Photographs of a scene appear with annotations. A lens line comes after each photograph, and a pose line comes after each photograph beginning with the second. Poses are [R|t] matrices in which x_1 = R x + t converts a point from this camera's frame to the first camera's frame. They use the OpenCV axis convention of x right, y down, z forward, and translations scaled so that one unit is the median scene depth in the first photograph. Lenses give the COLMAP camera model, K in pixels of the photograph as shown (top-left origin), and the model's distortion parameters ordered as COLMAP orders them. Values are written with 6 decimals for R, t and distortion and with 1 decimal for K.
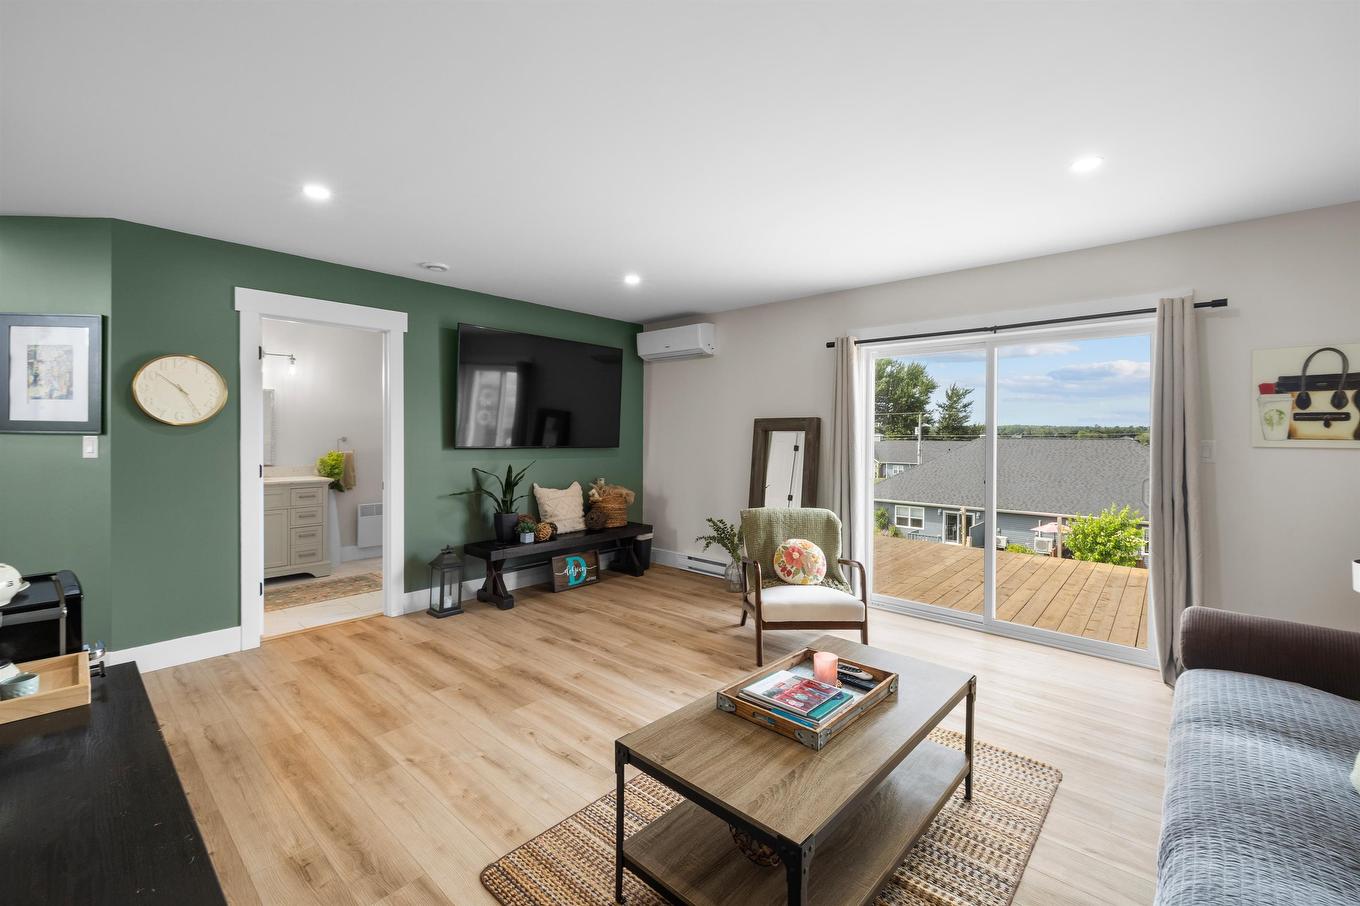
lens RADIAL K [[578.0, 0, 680.2], [0, 578.0, 440.6], [0, 0, 1]] dist [0.005986, 0.000150]
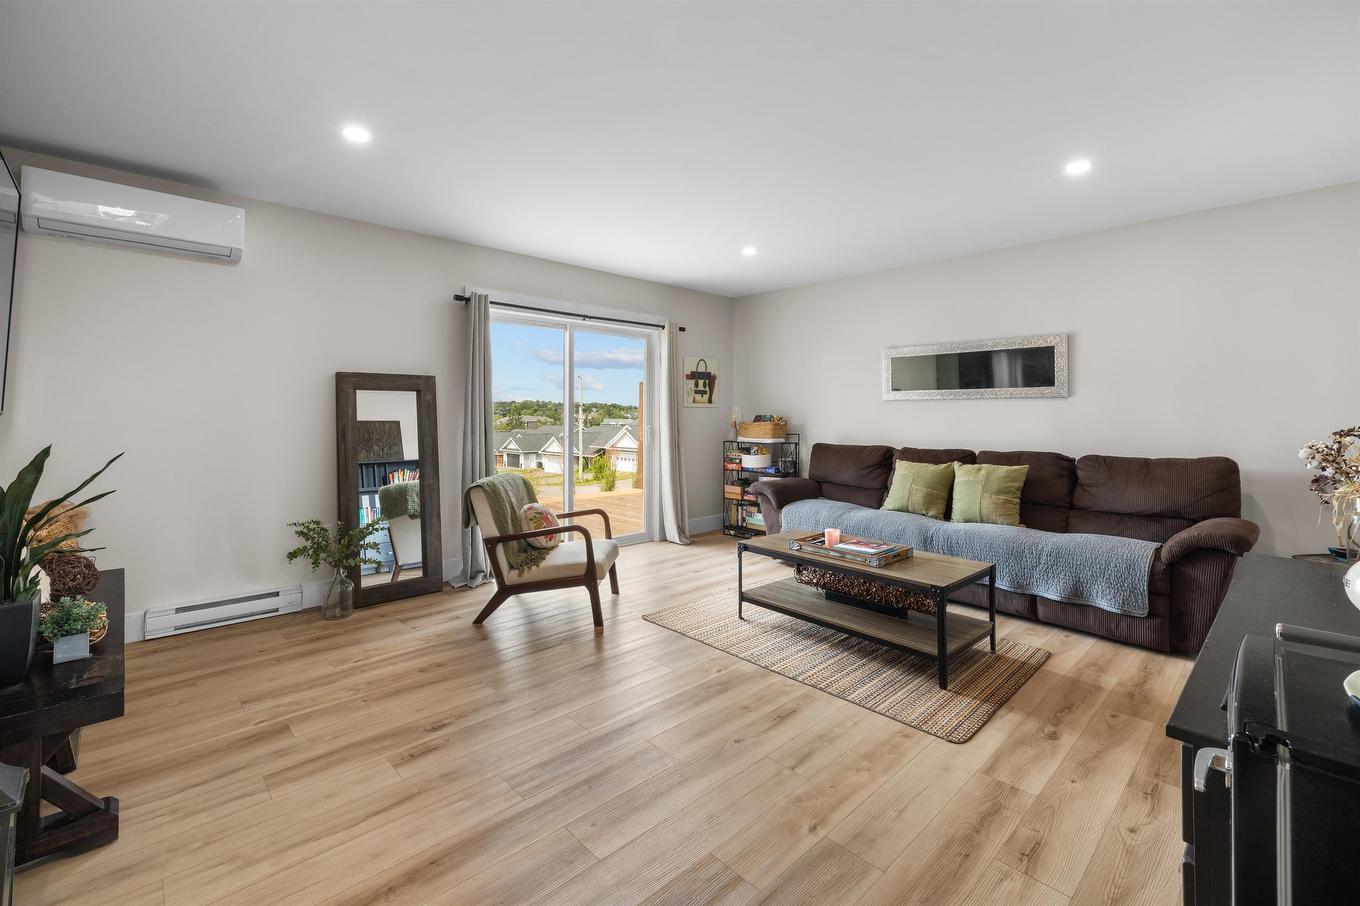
lens RADIAL K [[578.0, 0, 683.0], [0, 578.0, 416.1], [0, 0, 1]] dist [0.005986, 0.000150]
pose [[0.080030, -0.012010, 0.996720, -0.852675], [0.006750, 0.999911, 0.011506, 0.018468], [-0.996770, 0.005807, 0.080104, 0.785192]]
